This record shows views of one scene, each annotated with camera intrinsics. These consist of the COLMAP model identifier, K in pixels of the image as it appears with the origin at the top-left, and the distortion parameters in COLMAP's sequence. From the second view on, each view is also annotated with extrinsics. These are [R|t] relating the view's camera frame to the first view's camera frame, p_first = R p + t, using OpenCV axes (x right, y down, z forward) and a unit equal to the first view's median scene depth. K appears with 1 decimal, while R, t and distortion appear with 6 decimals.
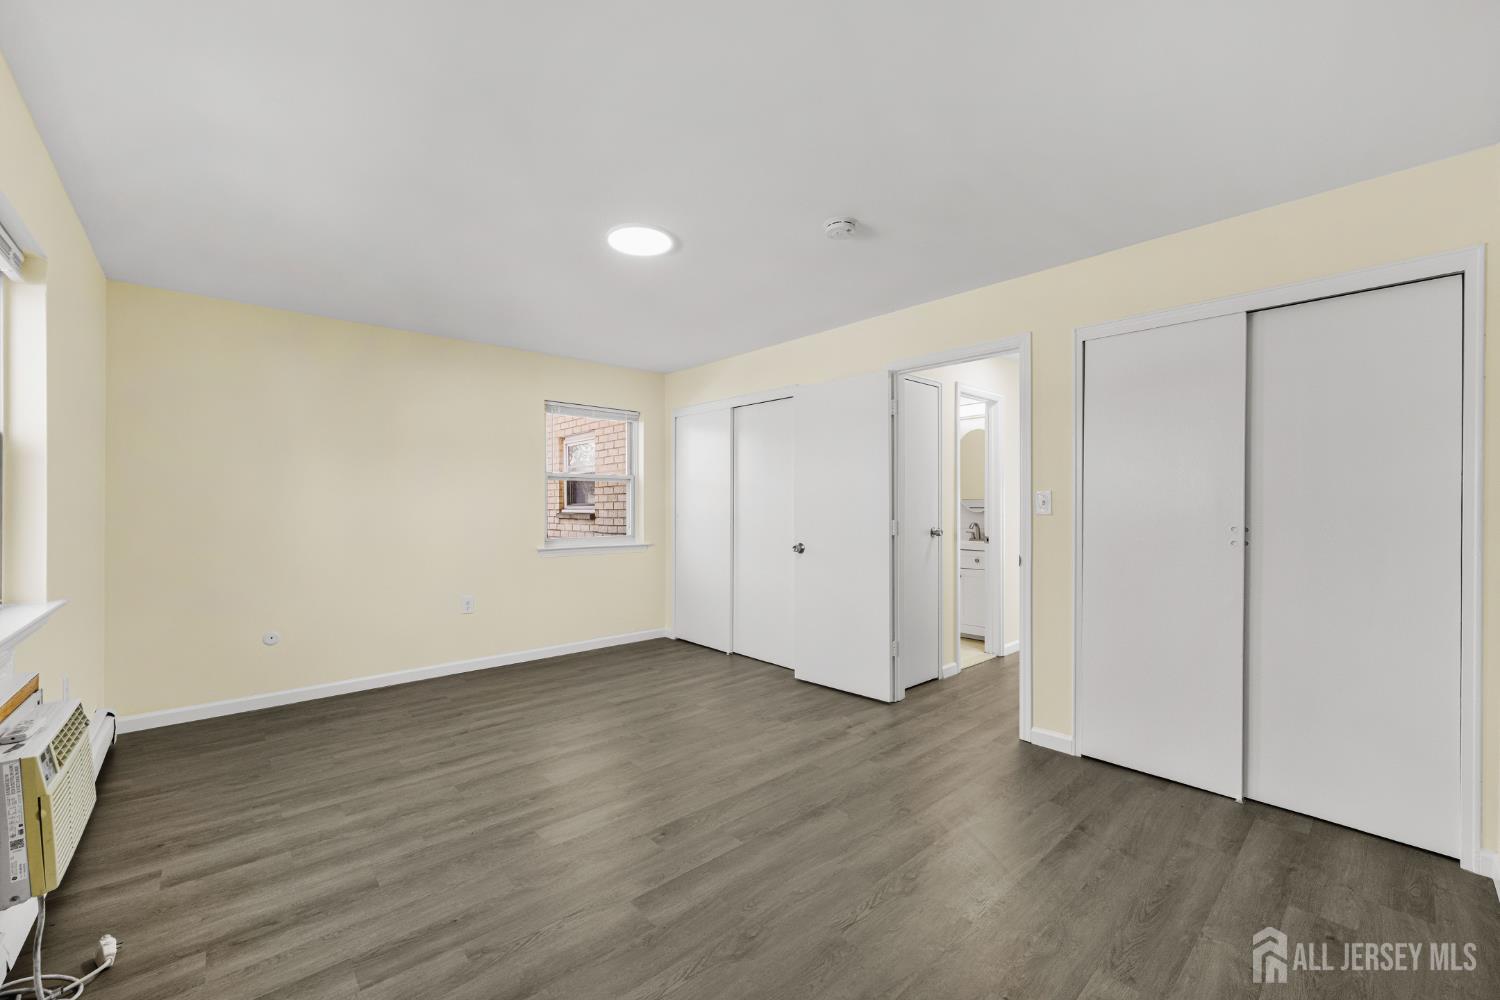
lens RADIAL K [[593.5, 0, 747.1], [0, 593.5, 505.3], [0, 0, 1]] dist [-0.000241, 0.000095]
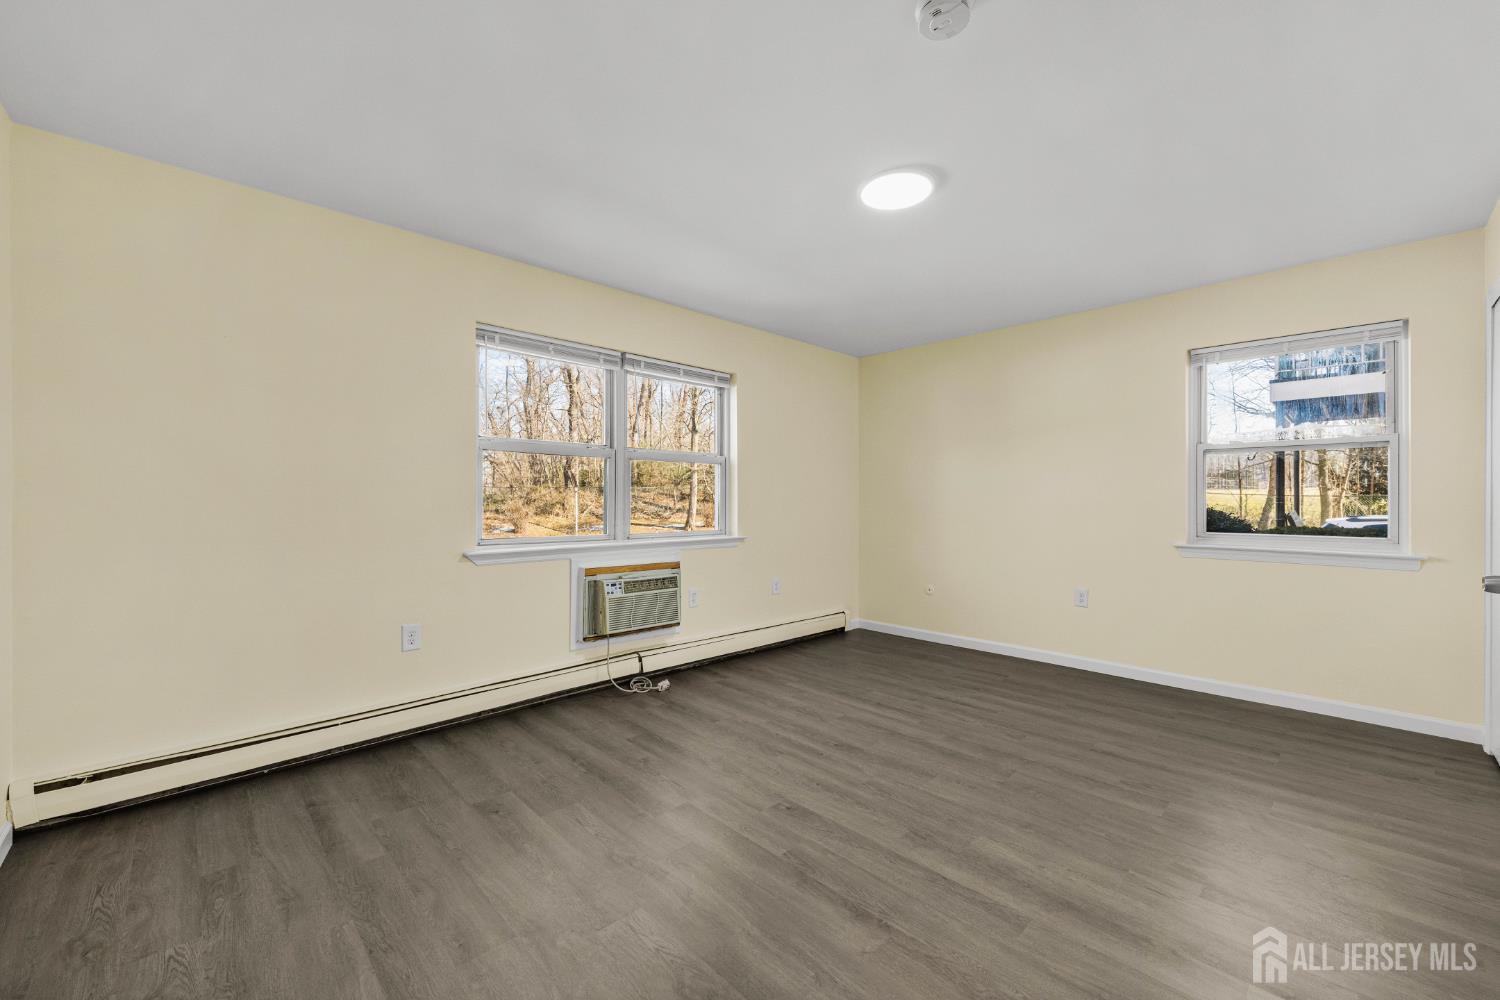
lens RADIAL K [[593.5, 0, 747.0], [0, 593.5, 497.8], [0, 0, 1]] dist [-0.000241, 0.000095]
pose [[0.039826, 0.001689, -0.999205, 0.576386], [0.000748, 0.999998, 0.001720, 0.015452], [0.999206, -0.000816, 0.039825, 0.592811]]
